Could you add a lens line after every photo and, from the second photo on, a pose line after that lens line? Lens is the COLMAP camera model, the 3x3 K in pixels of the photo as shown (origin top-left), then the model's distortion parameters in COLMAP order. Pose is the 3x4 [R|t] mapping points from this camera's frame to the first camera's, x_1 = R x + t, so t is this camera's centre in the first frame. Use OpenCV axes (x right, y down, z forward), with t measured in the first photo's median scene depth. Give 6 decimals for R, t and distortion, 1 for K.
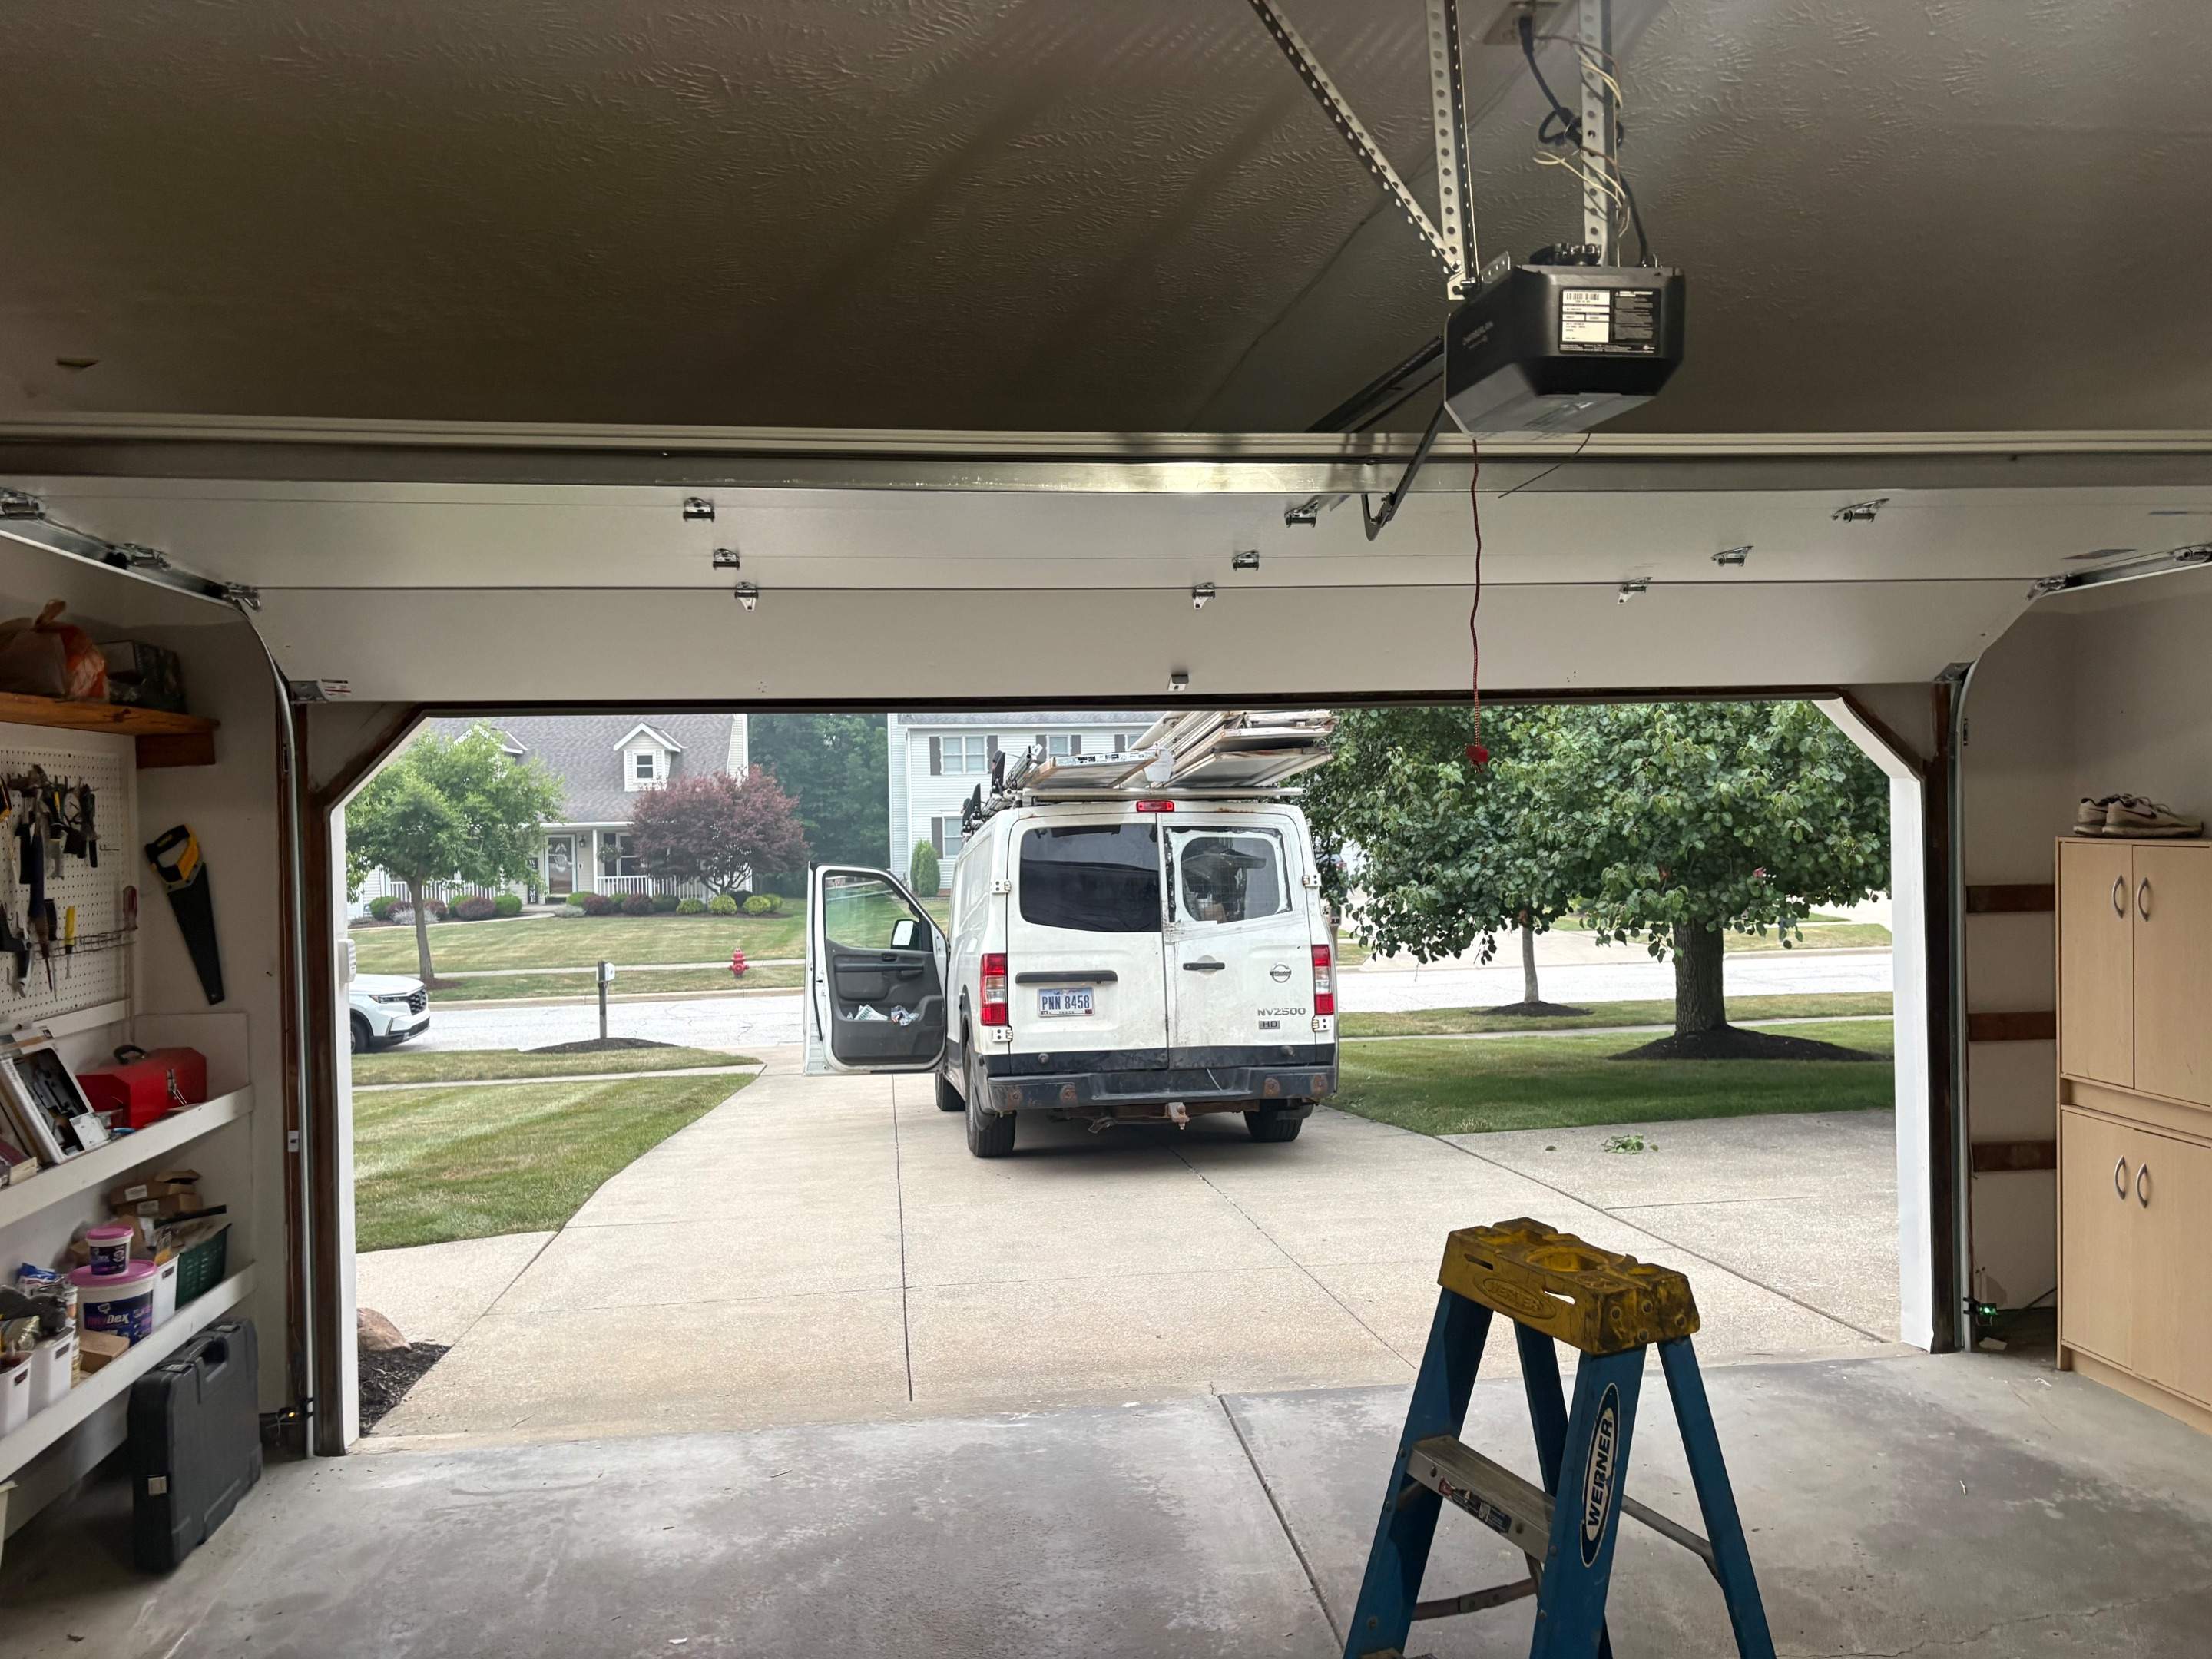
lens RADIAL K [[1636.6, 0, 1097.8], [0, 1636.6, 833.5], [0, 0, 1]] dist [0.073133, -0.091096]
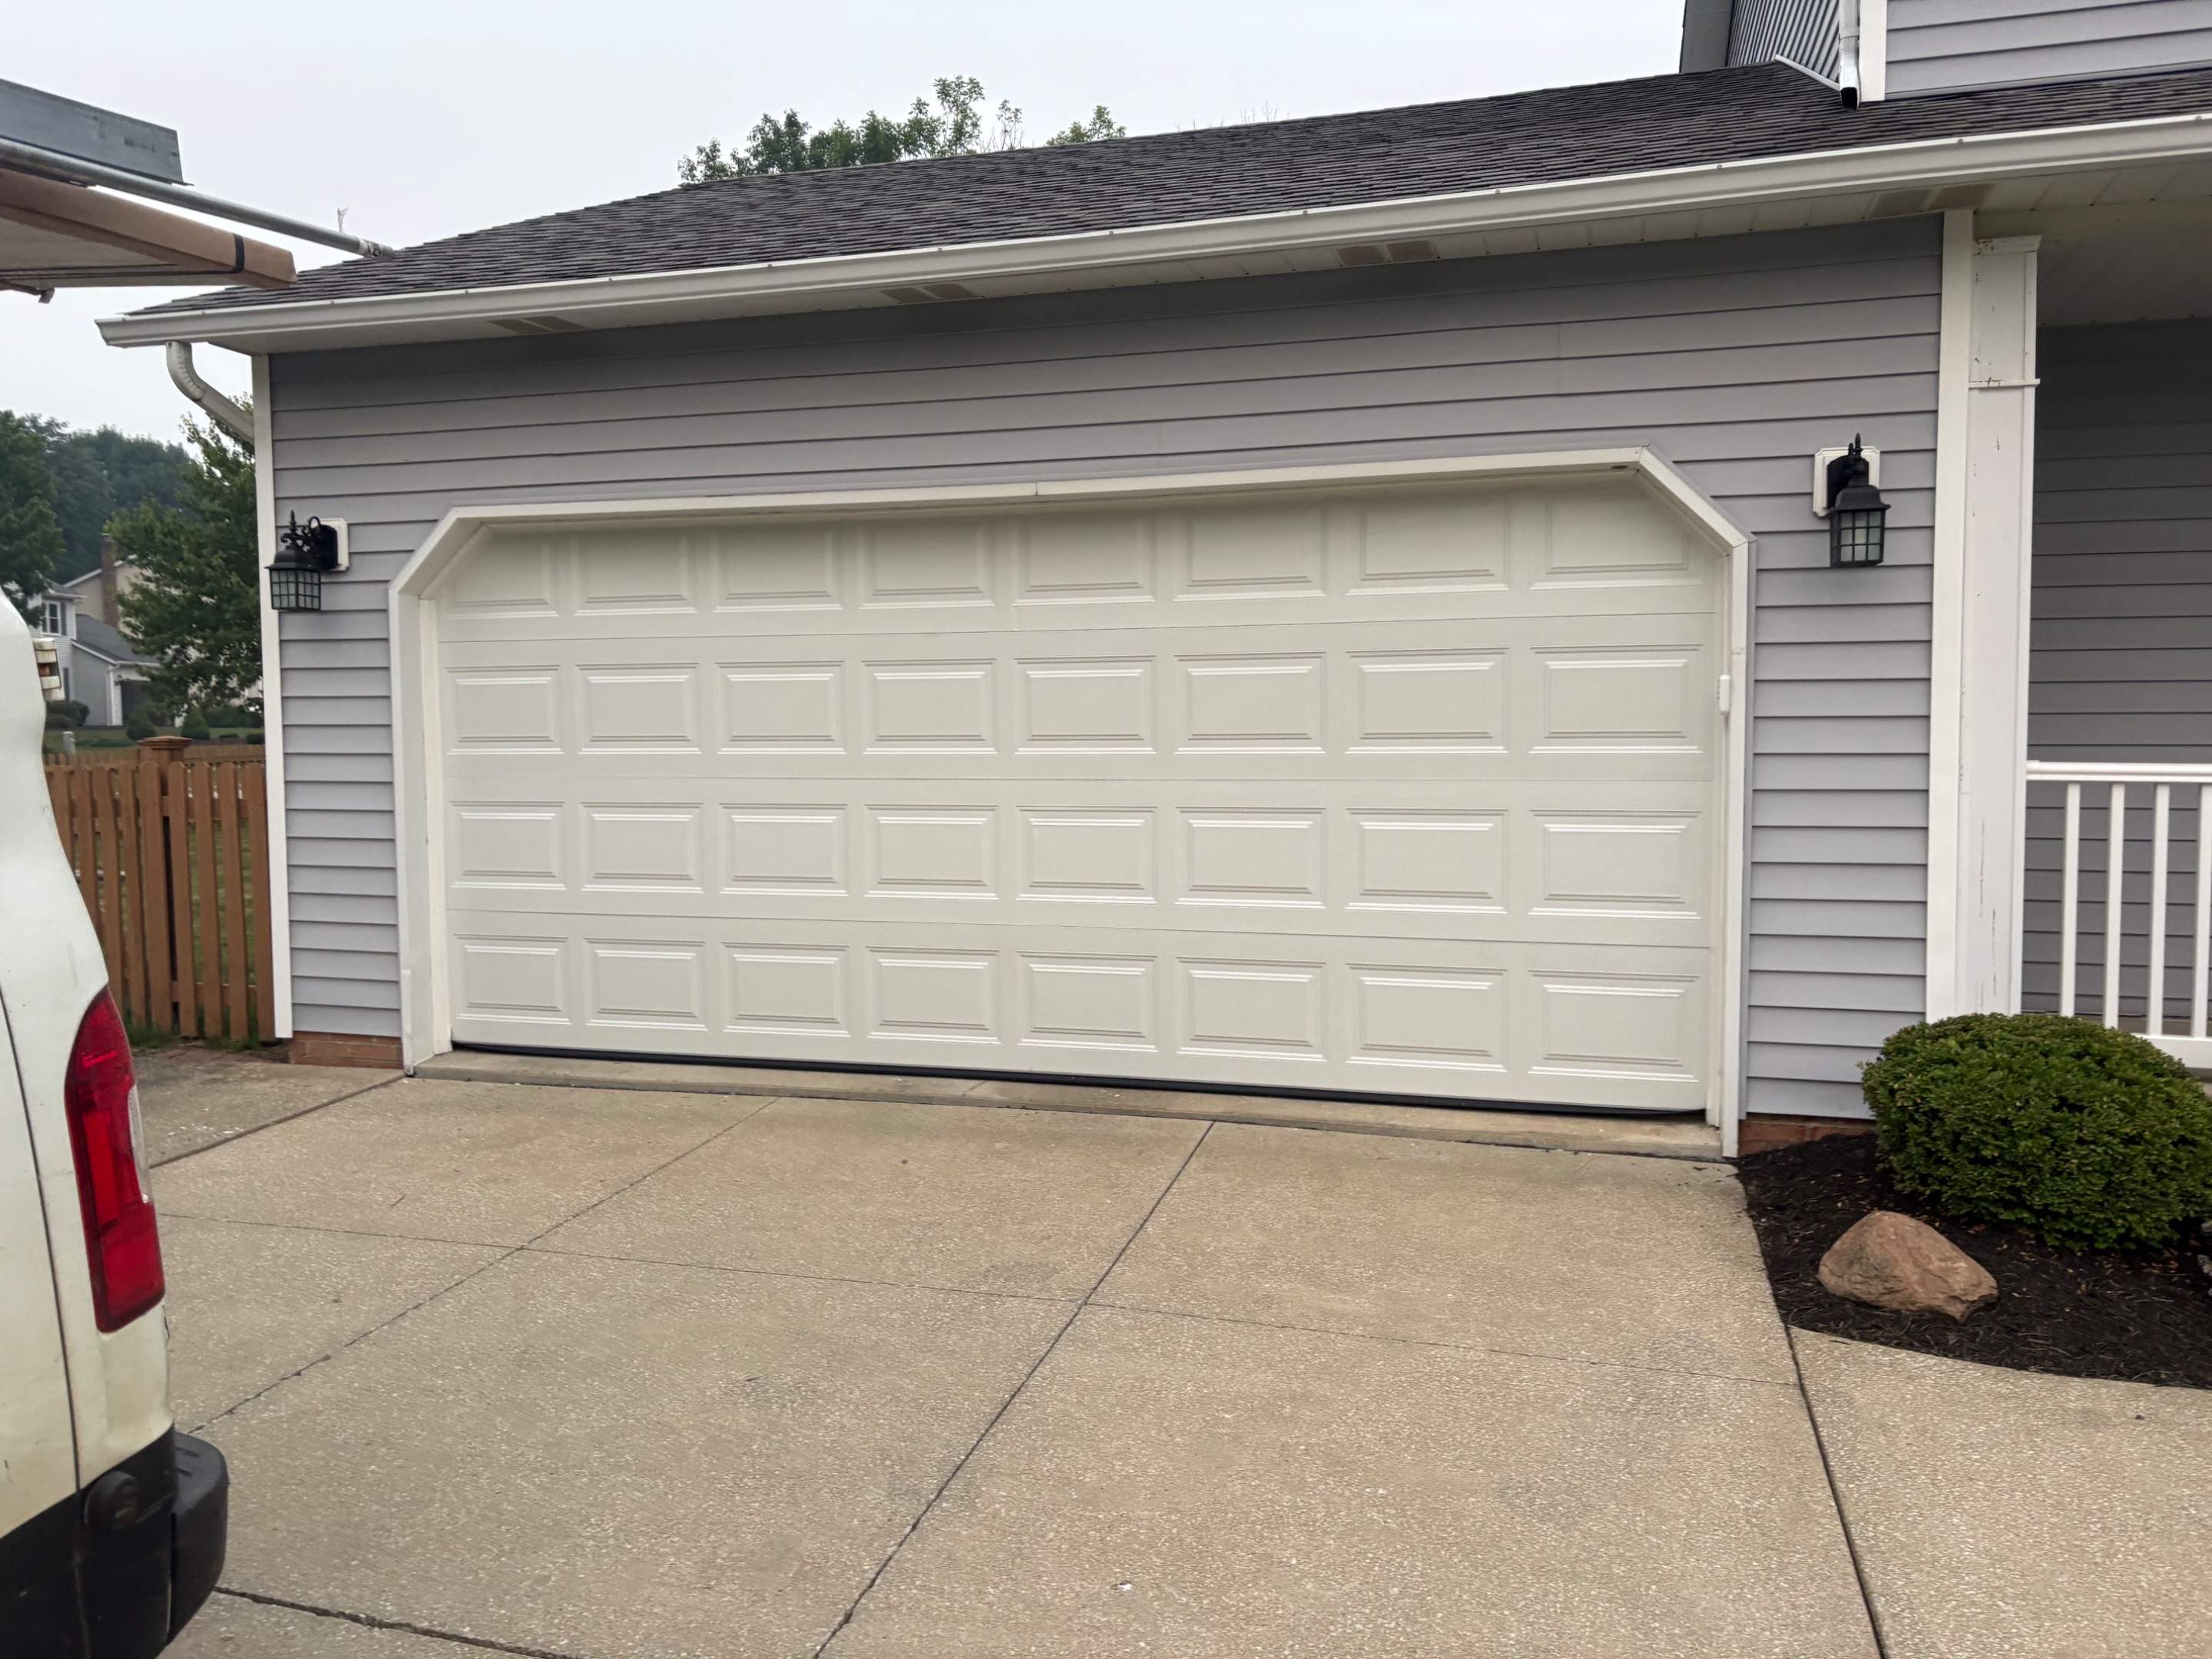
lens RADIAL K [[1636.6, 0, 1097.8], [0, 1636.6, 833.5], [0, 0, 1]] dist [0.073133, -0.091096]
pose [[-0.915234, -0.003143, 0.402911, -0.276812], [0.029300, 0.996803, 0.074333, 0.041534], [-0.401856, 0.079838, -0.912216, 1.159331]]
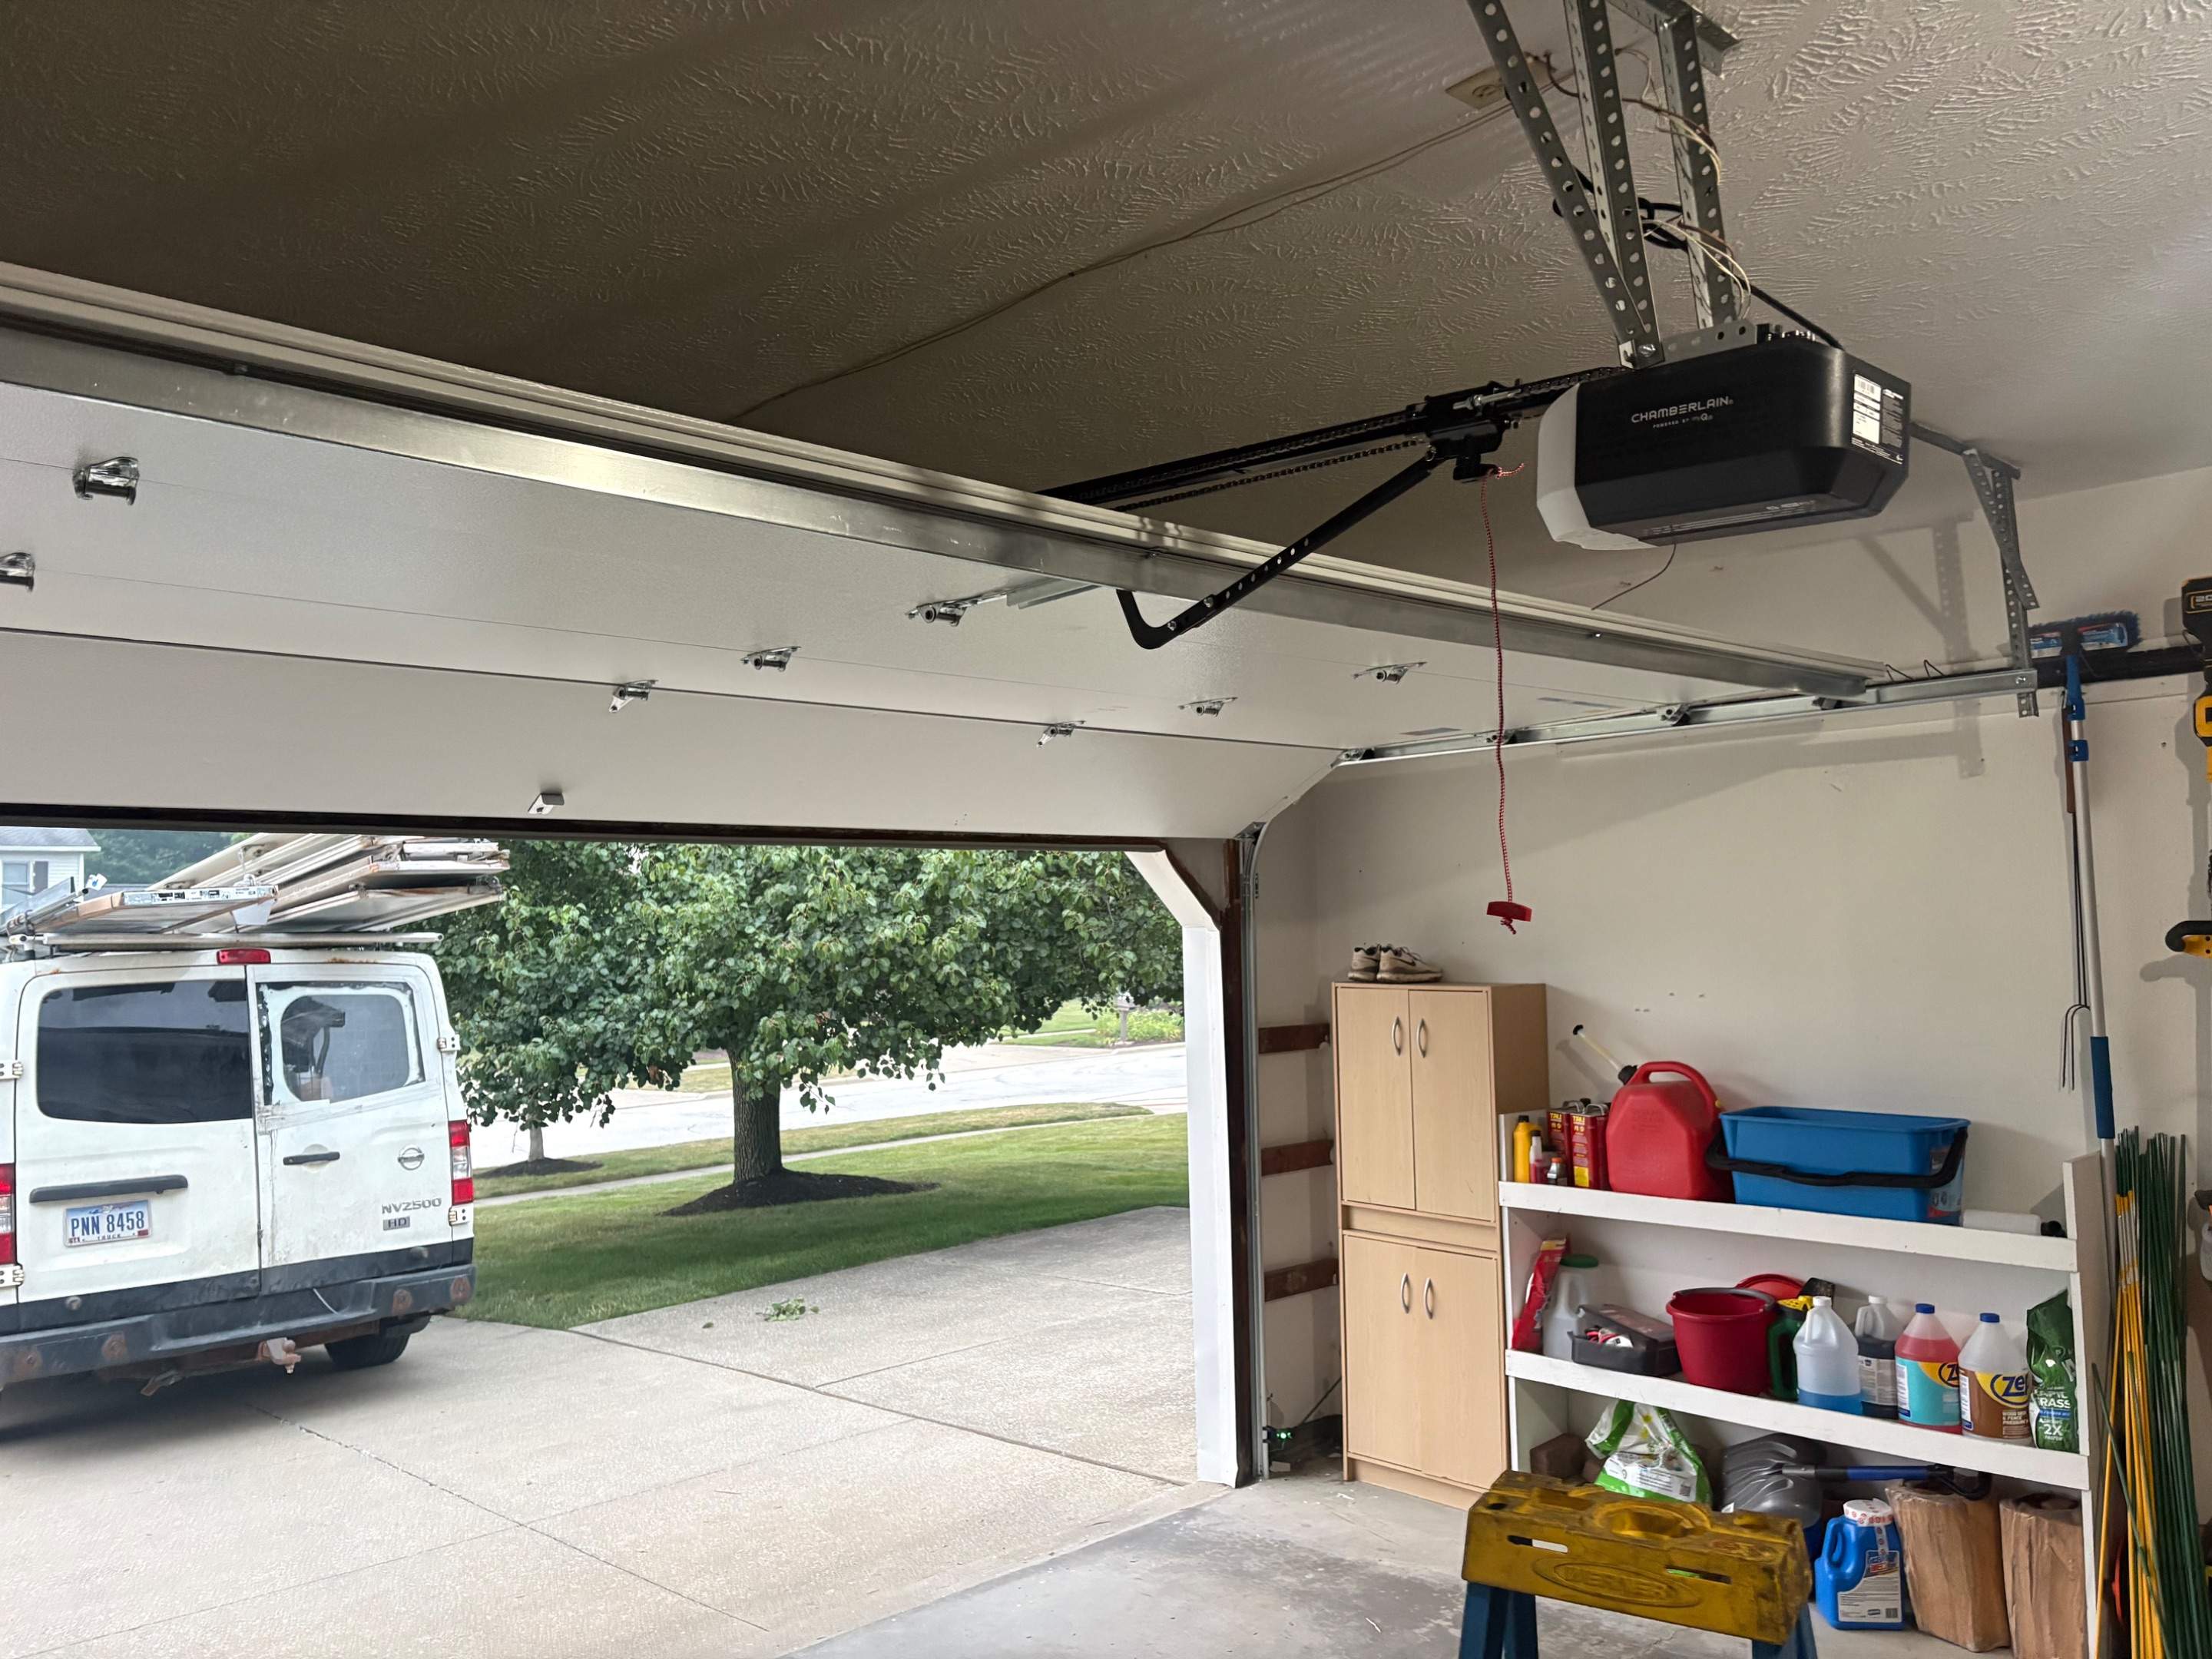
lens RADIAL K [[1636.6, 0, 1097.8], [0, 1636.6, 833.5], [0, 0, 1]] dist [0.073133, -0.091096]
pose [[0.804655, 0.037031, 0.592586, -0.112371], [0.013501, 0.996654, -0.080614, -0.006200], [-0.593588, 0.072868, 0.801463, 0.118274]]
